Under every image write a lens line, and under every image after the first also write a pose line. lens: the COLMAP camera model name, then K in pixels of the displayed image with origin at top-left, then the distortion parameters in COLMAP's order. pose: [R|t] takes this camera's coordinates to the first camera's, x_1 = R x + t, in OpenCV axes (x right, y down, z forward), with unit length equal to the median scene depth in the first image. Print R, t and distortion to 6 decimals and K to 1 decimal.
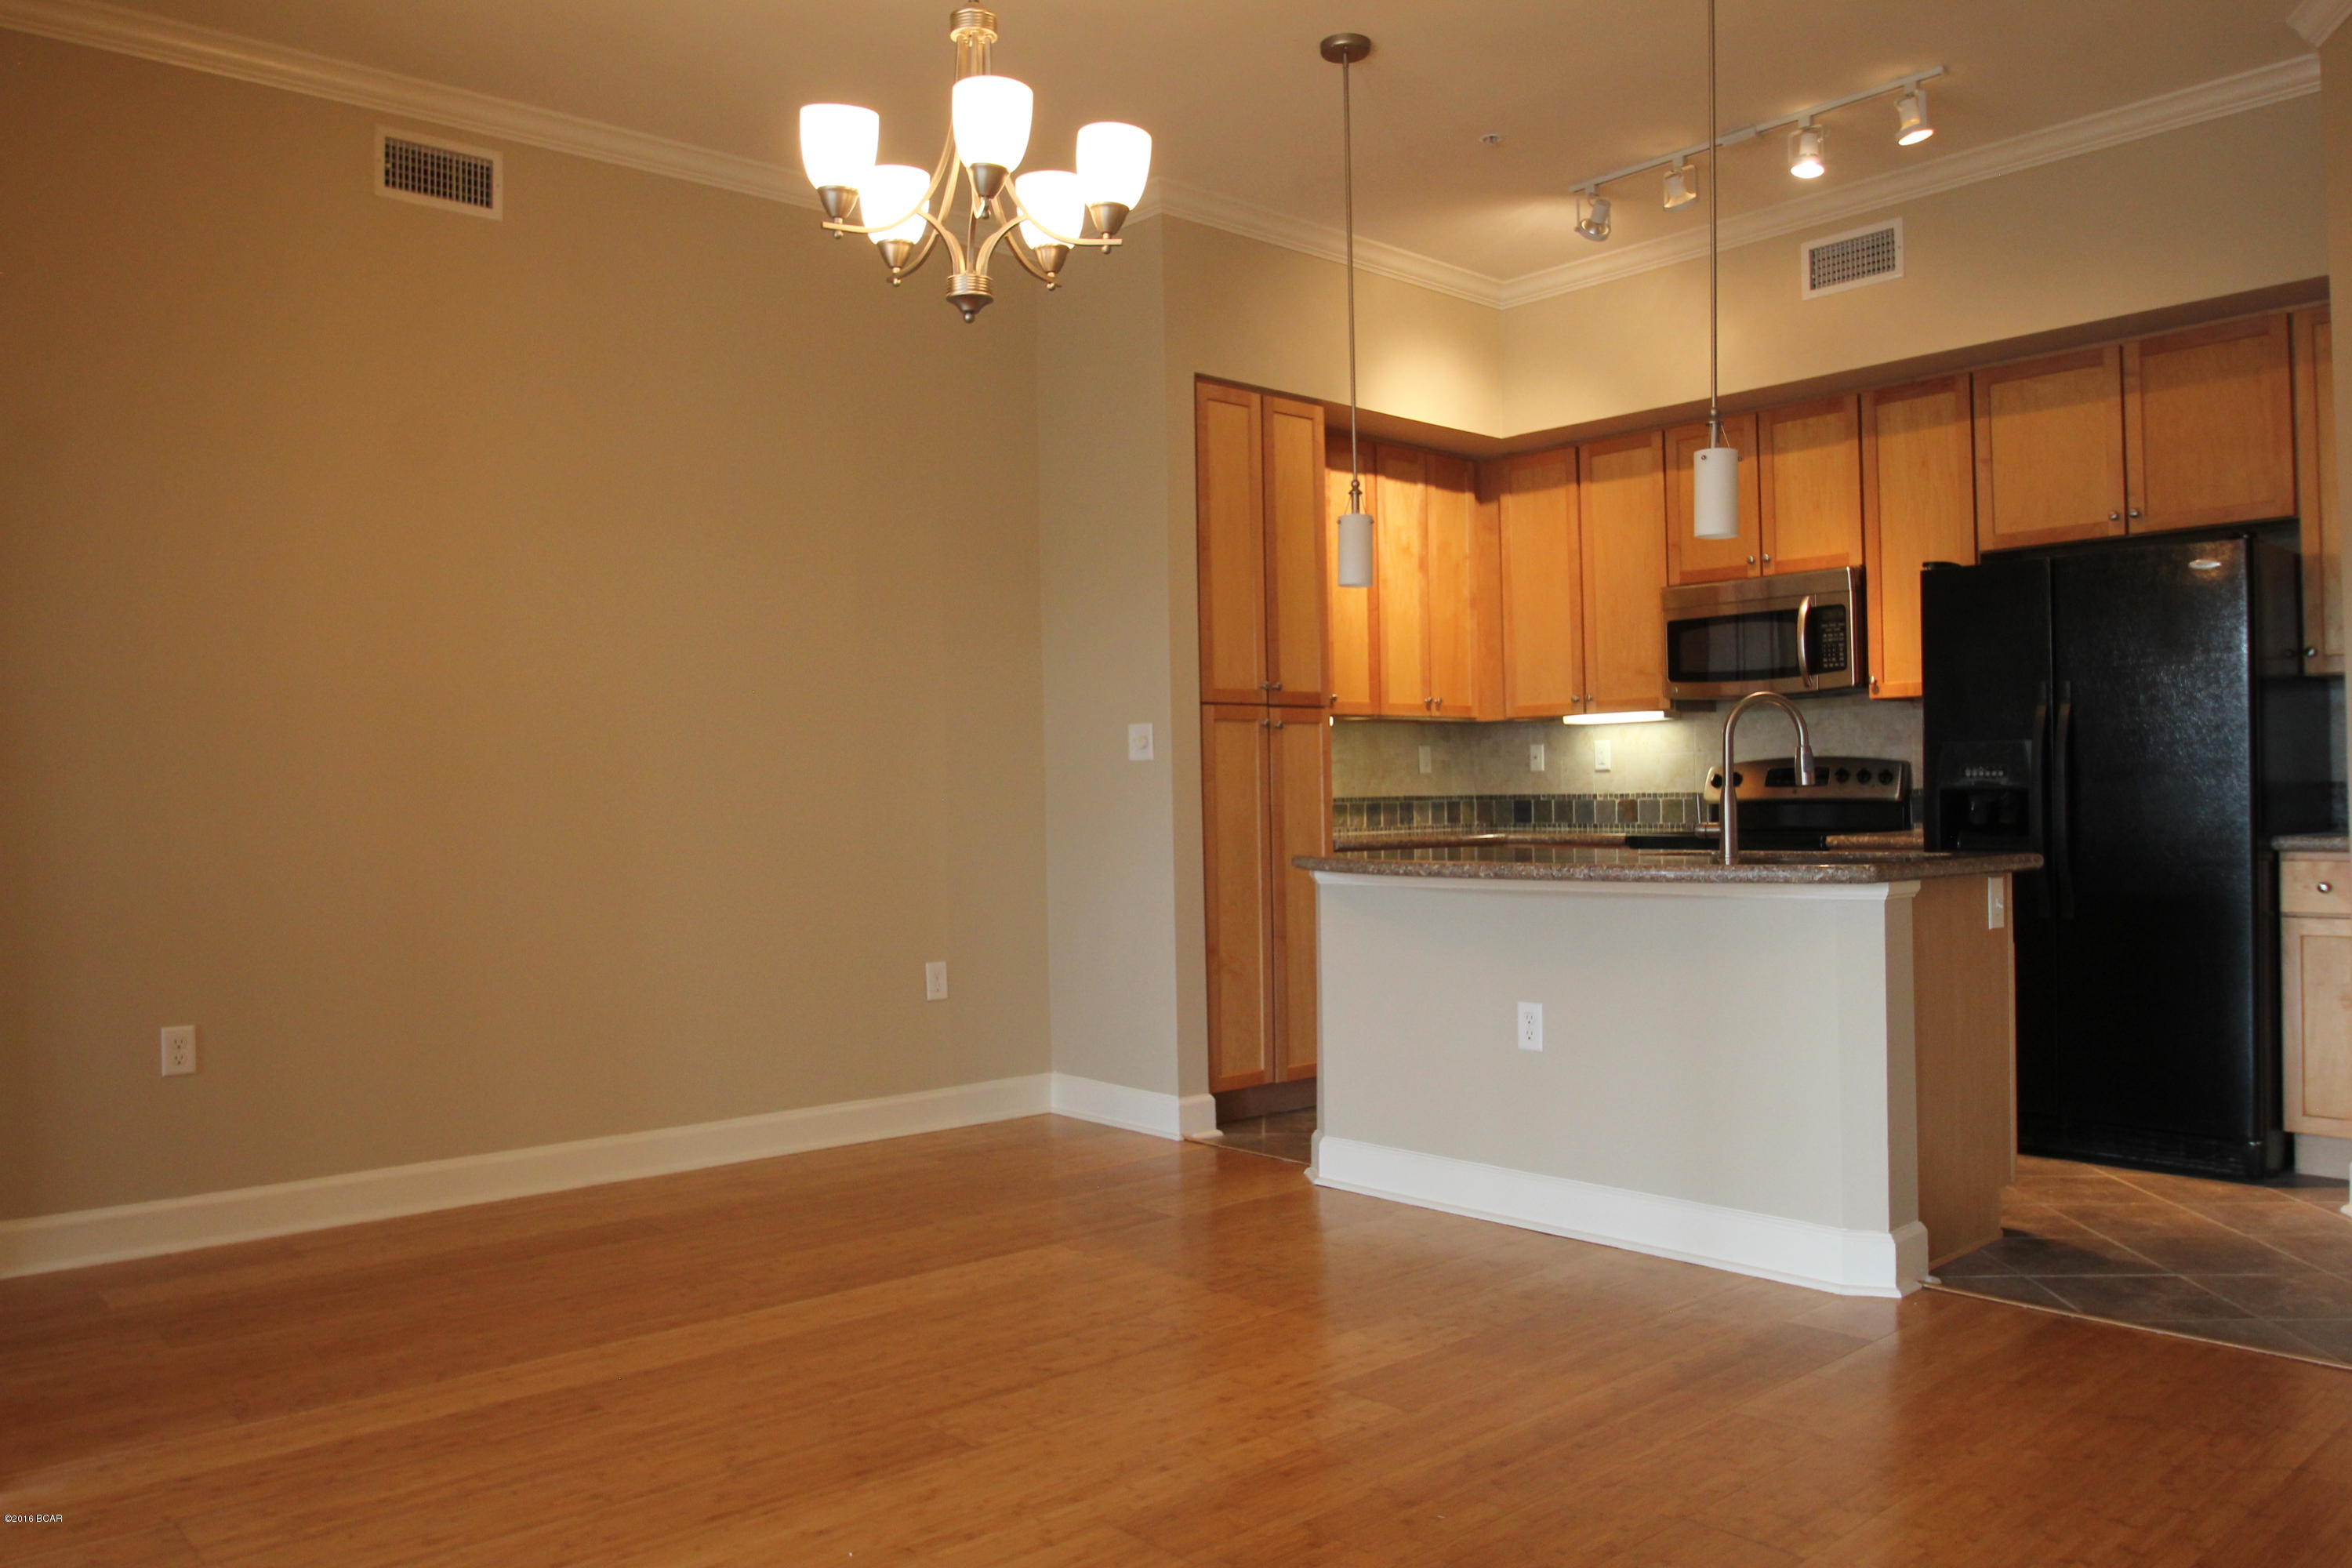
lens RADIAL K [[1743.1, 0, 1127.7], [0, 1743.1, 777.2], [0, 0, 1]] dist [-0.043837, 0.000015]
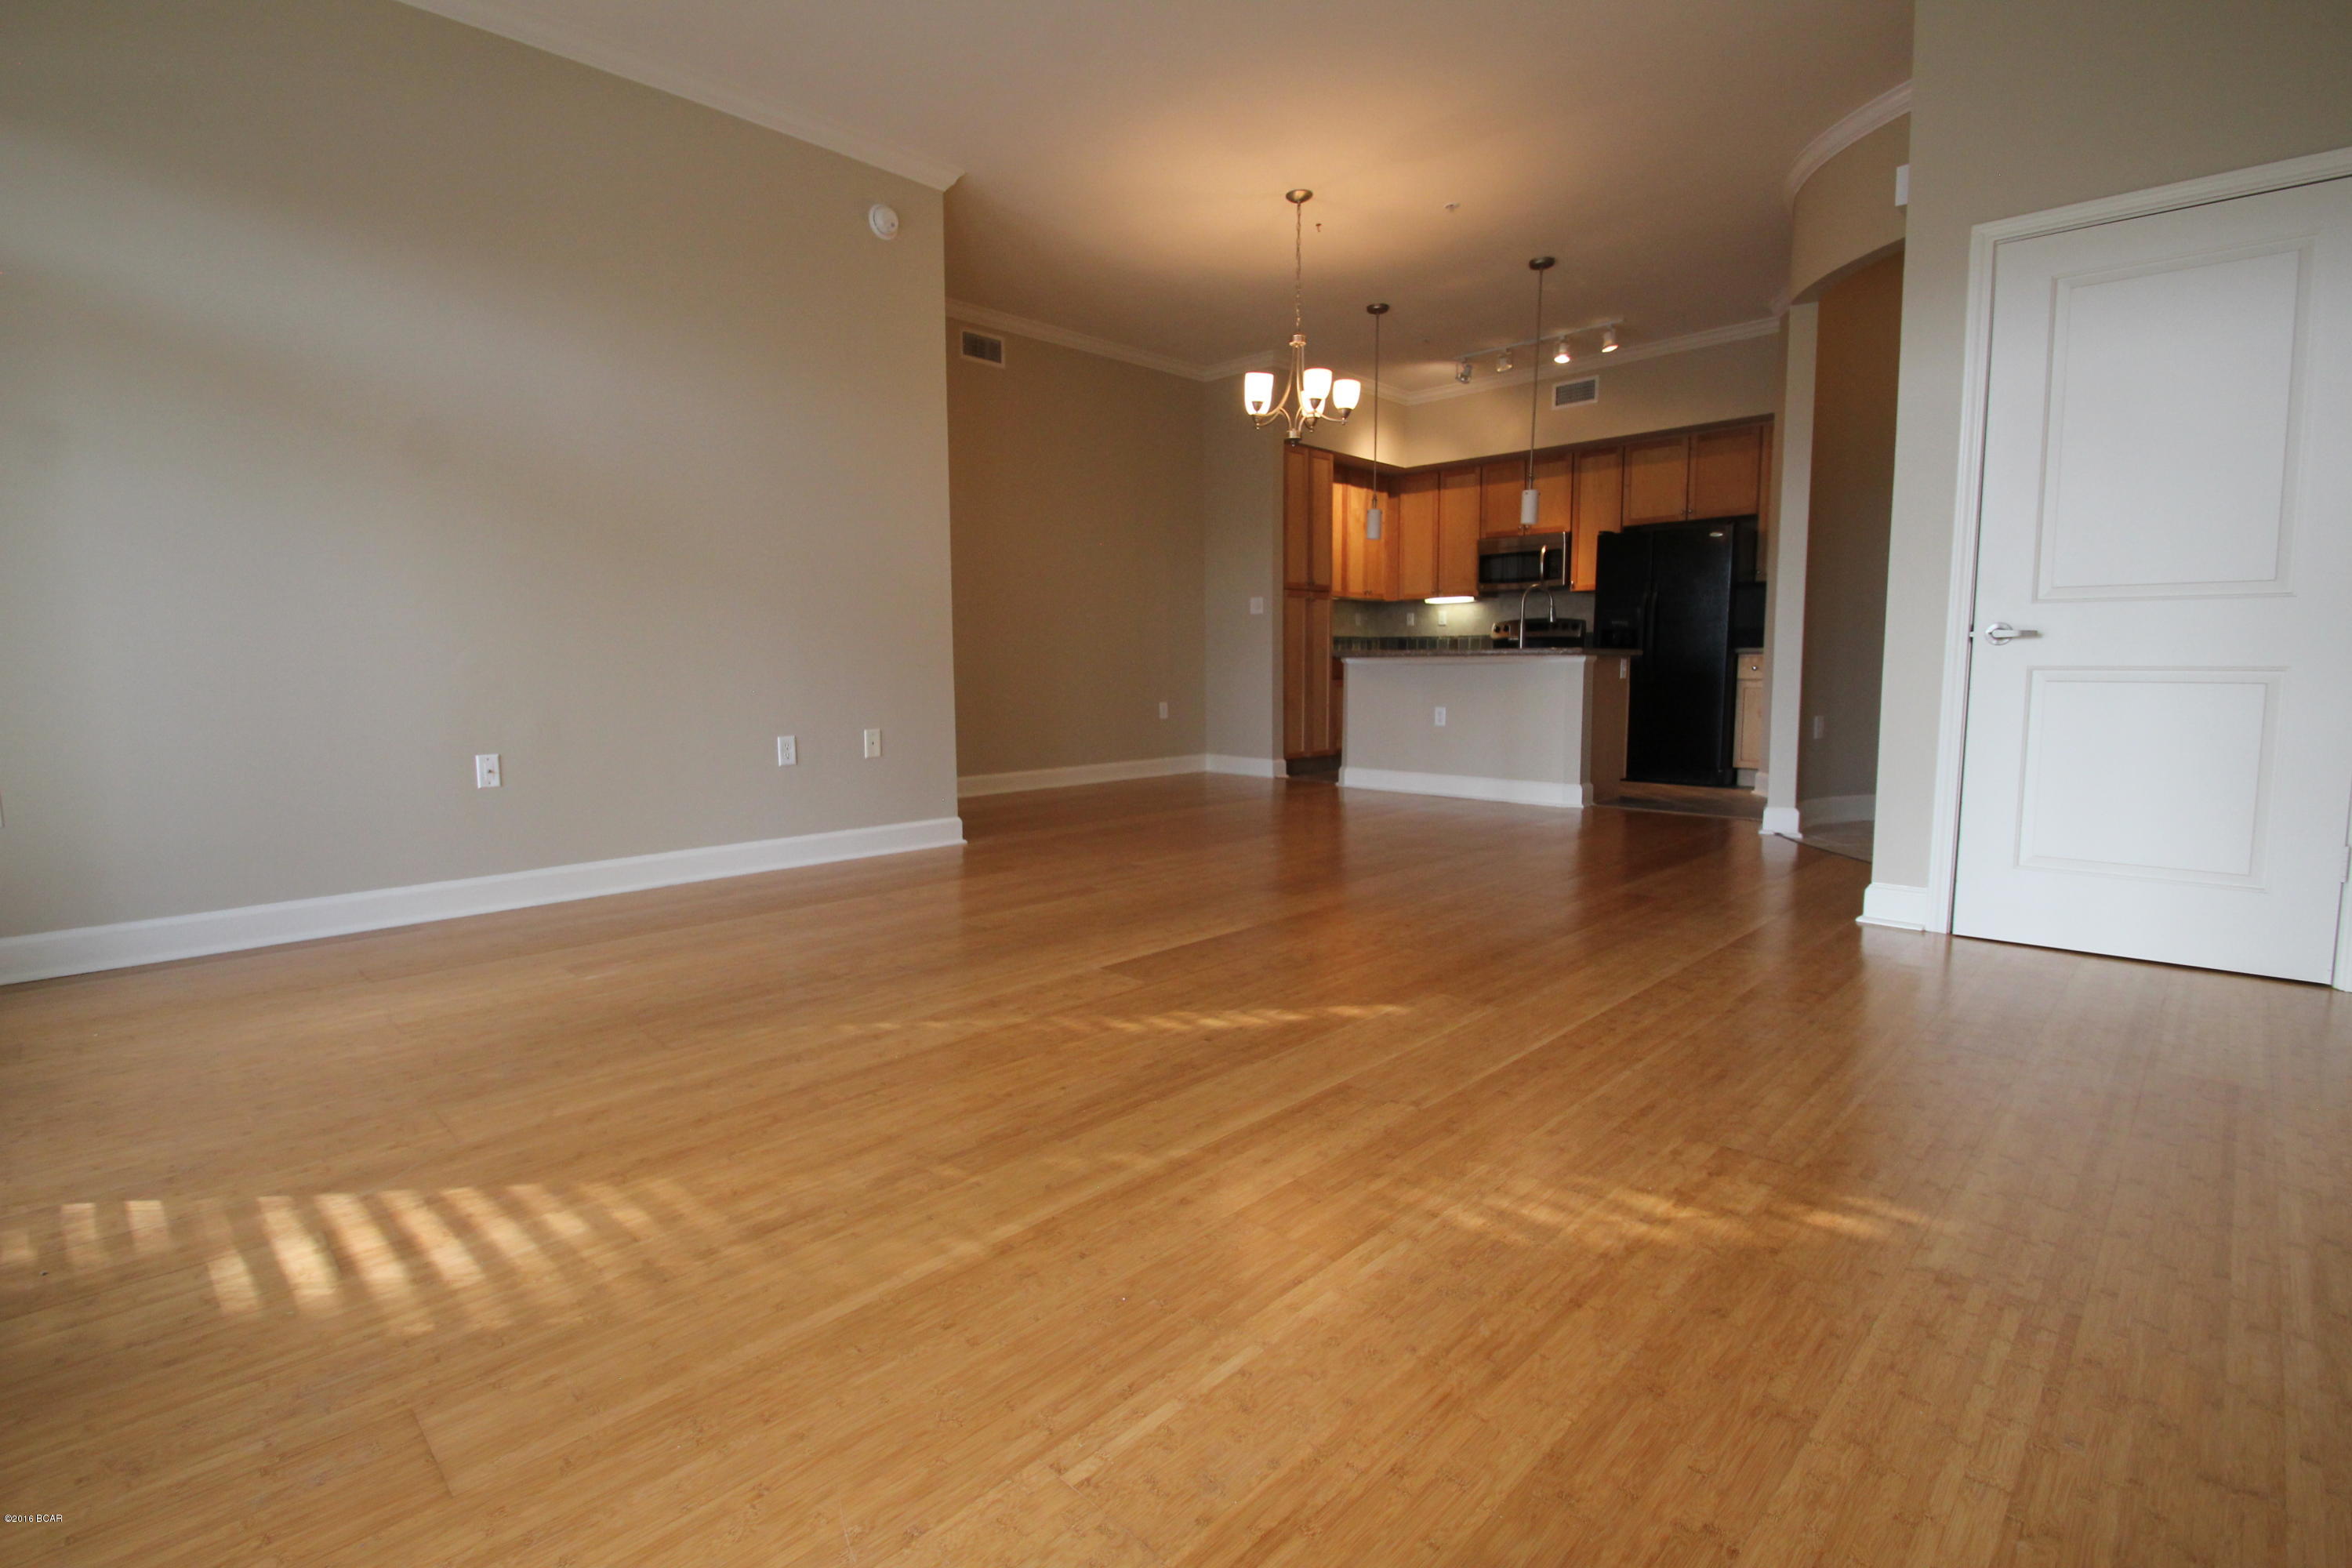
lens RADIAL K [[1093.2, 0, 1149.7], [0, 1093.2, 768.1], [0, 0, 1]] dist [0.009646, -0.012266]
pose [[0.997504, 0.003706, 0.070516, -0.226661], [-0.011282, 0.994158, 0.107345, 0.038088], [-0.069706, -0.107873, 0.991718, -0.420369]]
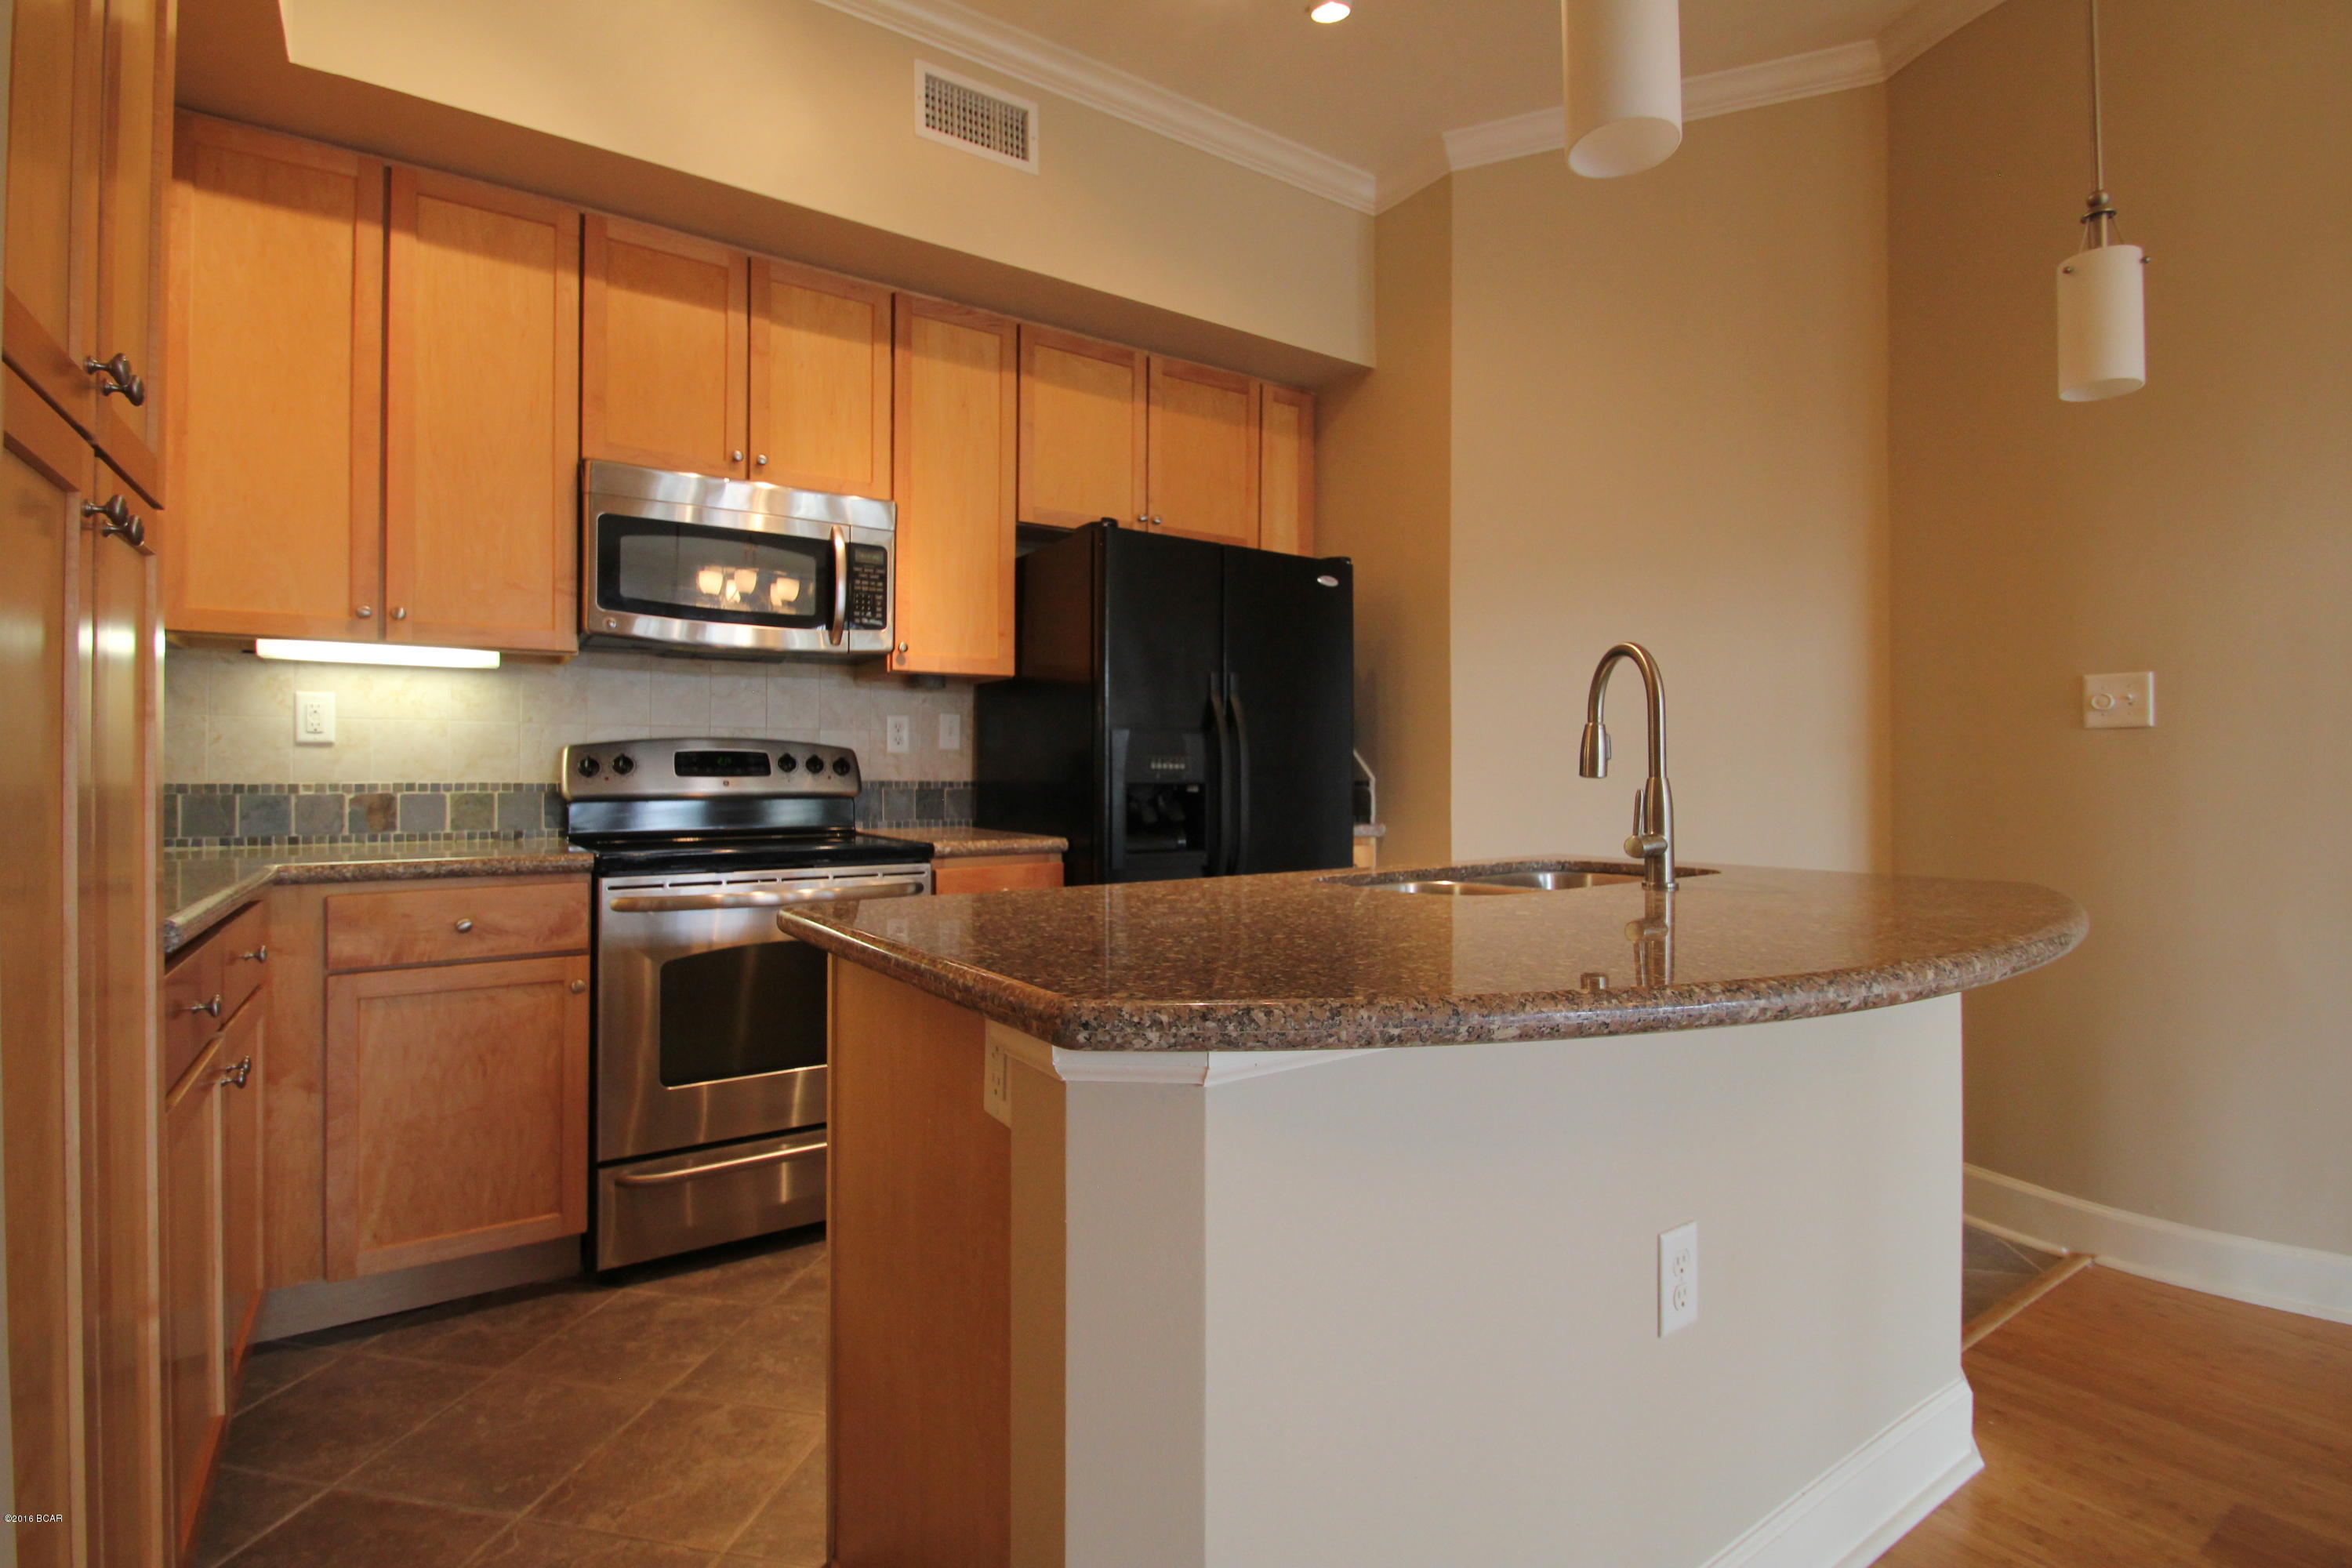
lens RADIAL K [[1093.2, 0, 1149.7], [0, 1093.2, 768.1], [0, 0, 1]] dist [0.009646, -0.012266]
pose [[0.128425, 0.017494, 0.991565, -0.065369], [-0.017181, 0.999734, -0.015413, 0.006406], [-0.991570, -0.015056, 0.128691, 0.833918]]
